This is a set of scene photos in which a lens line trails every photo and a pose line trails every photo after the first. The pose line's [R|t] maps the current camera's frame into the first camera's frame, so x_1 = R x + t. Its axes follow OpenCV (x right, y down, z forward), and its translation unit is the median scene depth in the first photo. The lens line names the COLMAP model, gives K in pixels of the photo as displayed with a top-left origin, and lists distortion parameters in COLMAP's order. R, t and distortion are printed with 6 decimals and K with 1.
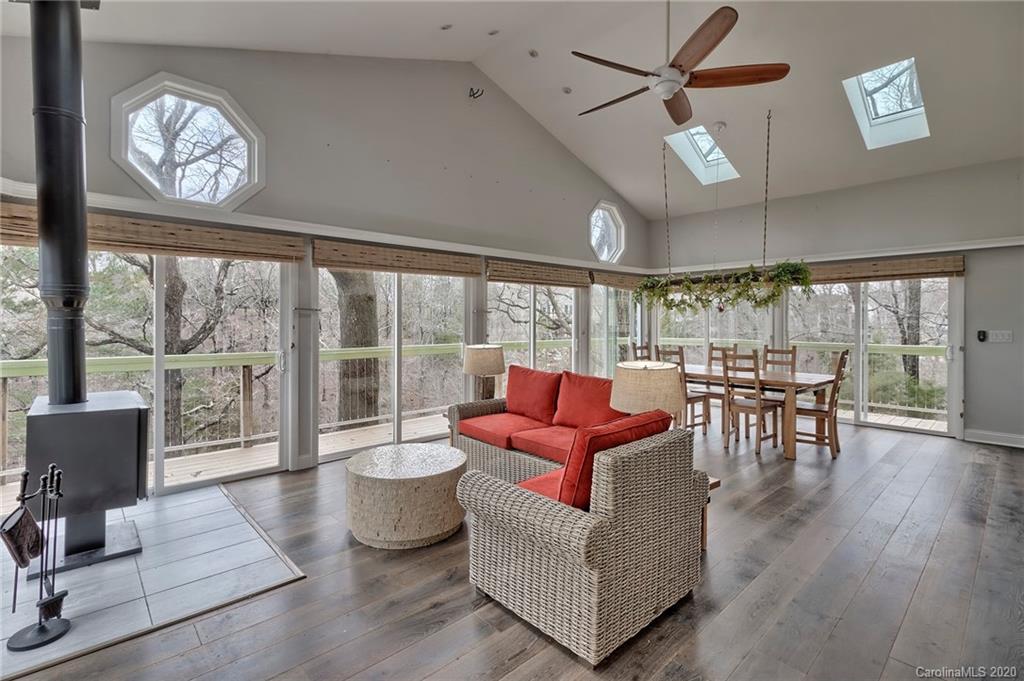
lens RADIAL K [[482.4, 0, 512.3], [0, 482.4, 320.5], [0, 0, 1]] dist [-0.002078, -0.000442]
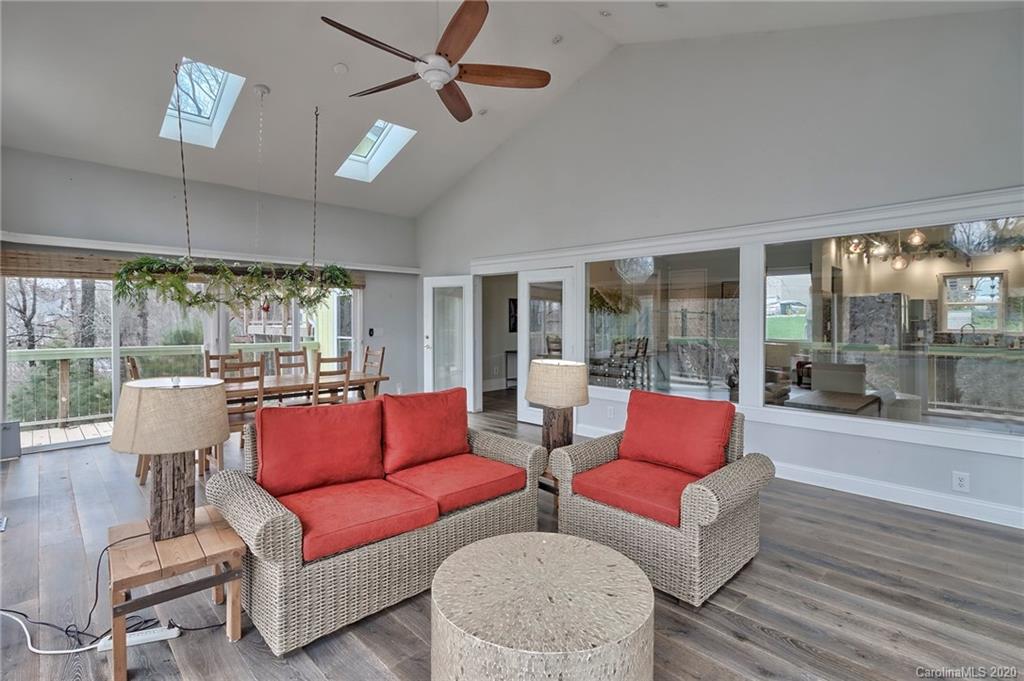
lens RADIAL K [[482.4, 0, 512.3], [0, 482.4, 320.5], [0, 0, 1]] dist [-0.002078, -0.000442]
pose [[-0.035006, -0.000111, 0.999387, -0.426589], [0.003710, 0.999993, 0.000241, -0.001135], [-0.999380, 0.003717, -0.035006, 0.594720]]
